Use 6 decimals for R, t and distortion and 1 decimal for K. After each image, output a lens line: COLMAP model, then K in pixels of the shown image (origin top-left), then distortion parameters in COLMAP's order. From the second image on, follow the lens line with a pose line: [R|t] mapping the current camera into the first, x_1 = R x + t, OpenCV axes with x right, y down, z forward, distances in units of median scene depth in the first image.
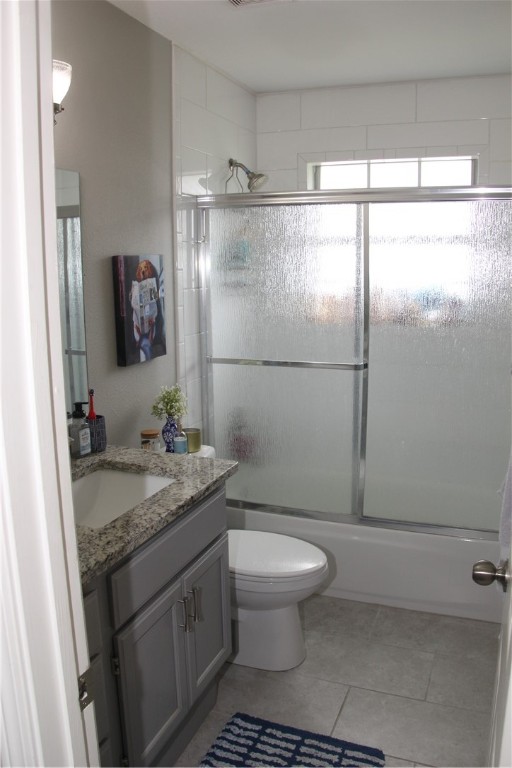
lens RADIAL K [[639.1, 0, 256.4], [0, 639.1, 382.9], [0, 0, 1]] dist [-0.124534, 0.016611]
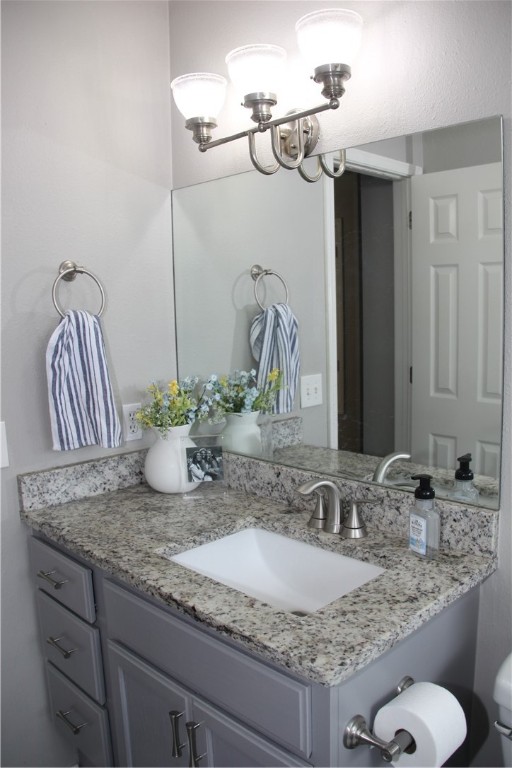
lens RADIAL K [[639.1, 0, 257.0], [0, 639.1, 385.5], [0, 0, 1]] dist [-0.124534, 0.016611]
pose [[-0.398720, 0.146270, -0.905333, 0.508832], [-0.146249, 0.964423, 0.220227, -0.243218], [0.905336, 0.220213, -0.363142, 1.373803]]
